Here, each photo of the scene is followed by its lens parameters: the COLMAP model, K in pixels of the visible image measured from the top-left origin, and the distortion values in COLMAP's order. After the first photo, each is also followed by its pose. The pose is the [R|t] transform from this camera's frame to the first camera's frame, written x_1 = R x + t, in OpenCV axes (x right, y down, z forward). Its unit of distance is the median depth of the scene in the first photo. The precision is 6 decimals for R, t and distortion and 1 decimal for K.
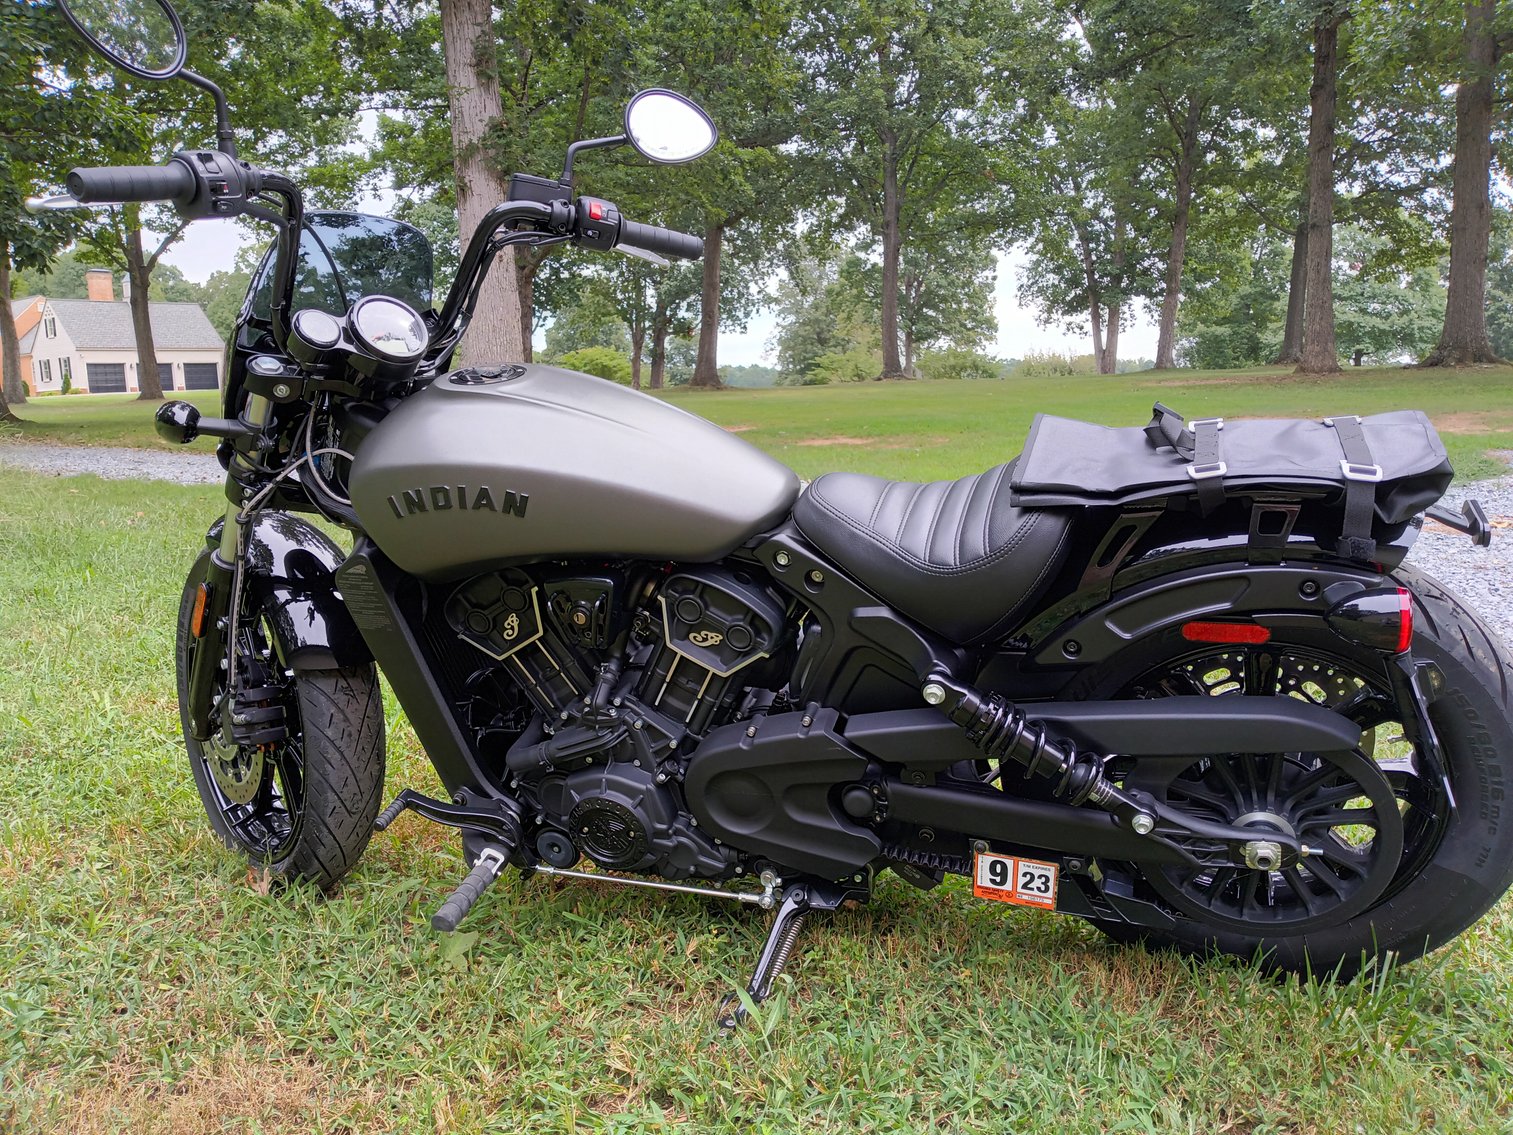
lens RADIAL K [[1187.6, 0, 761.7], [0, 1187.6, 589.8], [0, 0, 1]] dist [0.018989, -0.071585]
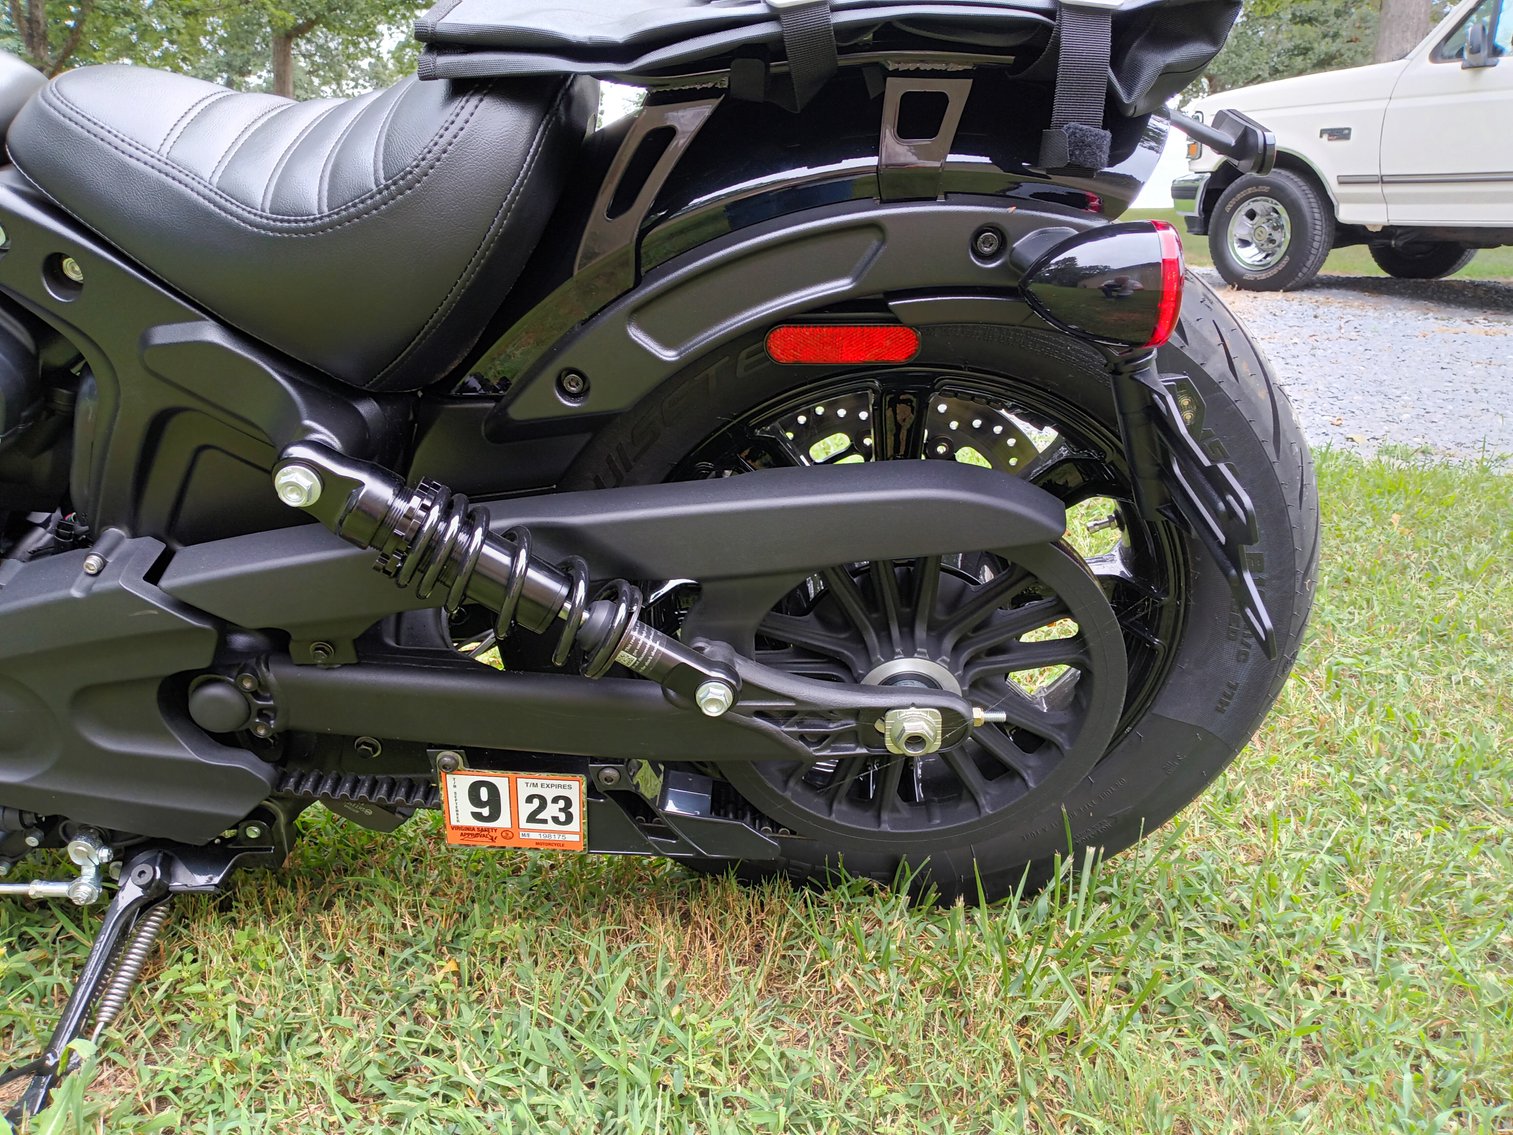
lens RADIAL K [[1218.7, 0, 763.7], [0, 1218.7, 596.1], [0, 0, 1]] dist [-0.013387, -0.005269]
pose [[0.951099, -0.076033, 0.299381, 0.159331], [0.037255, 0.990393, 0.133171, 0.066989], [-0.306630, -0.115505, 0.944794, 0.416389]]
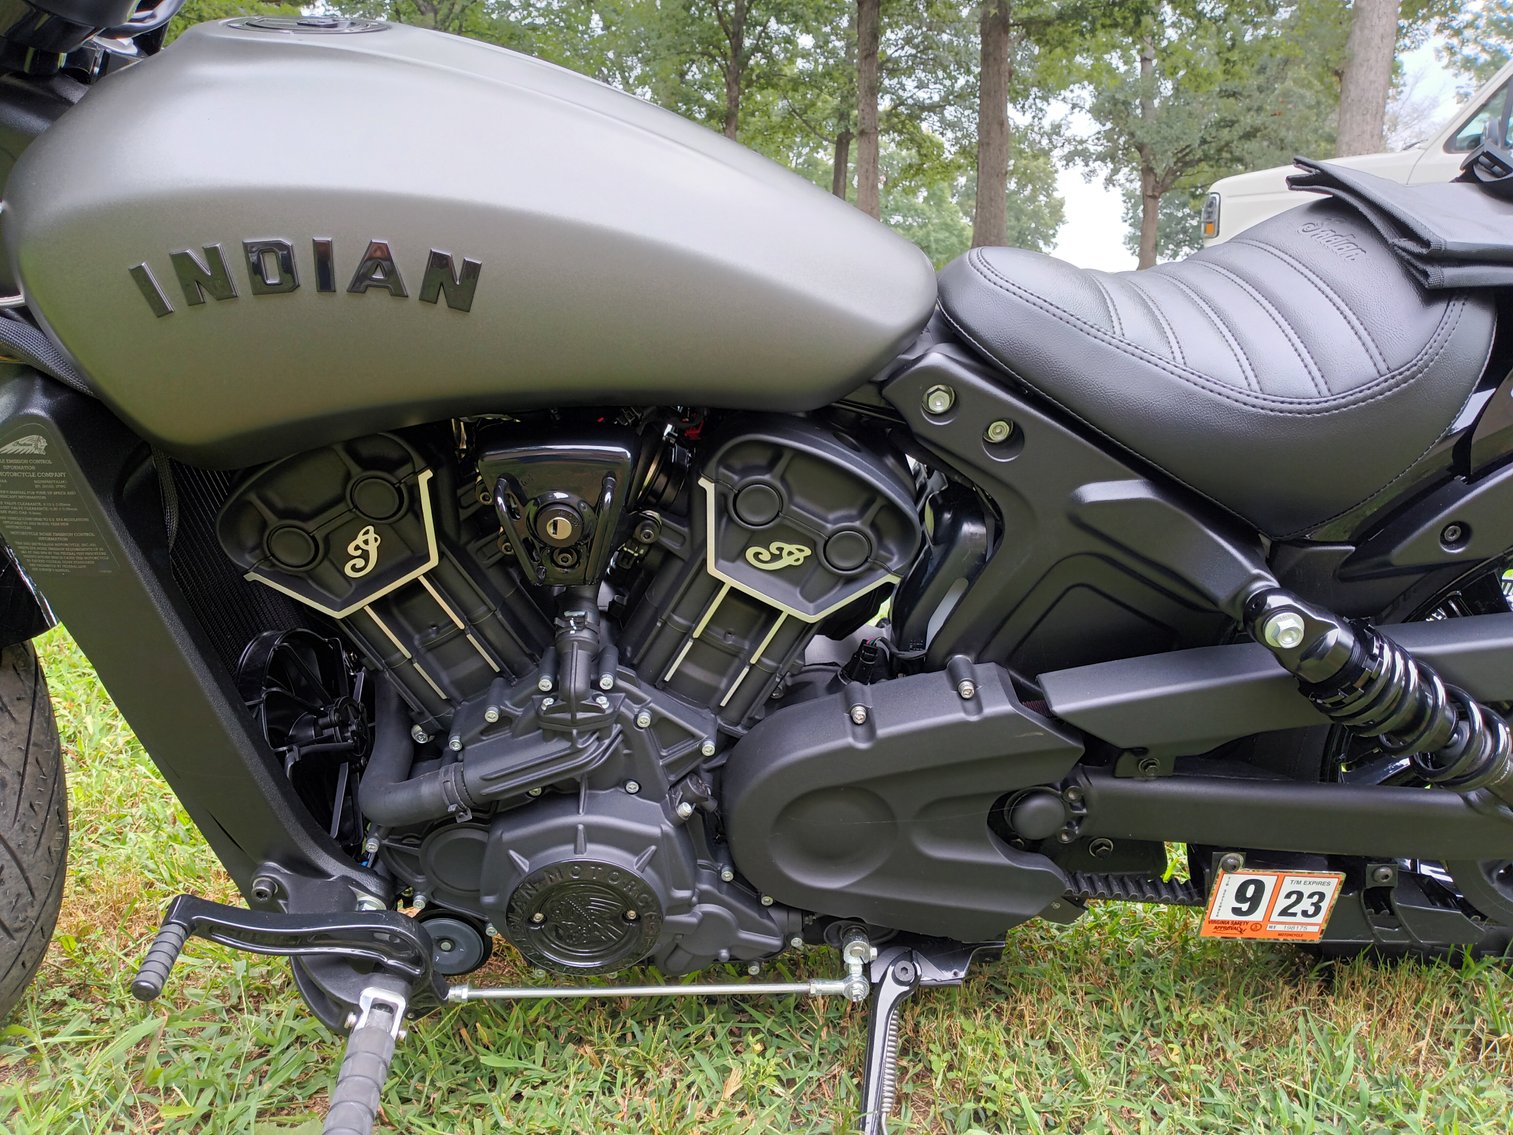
lens RADIAL K [[1218.7, 0, 763.7], [0, 1218.7, 596.1], [0, 0, 1]] dist [-0.013387, -0.005269]
pose [[0.937647, -0.066192, 0.341229, -0.254387], [0.038599, 0.995457, 0.087036, 0.011790], [-0.345439, -0.068438, 0.935942, 0.495690]]
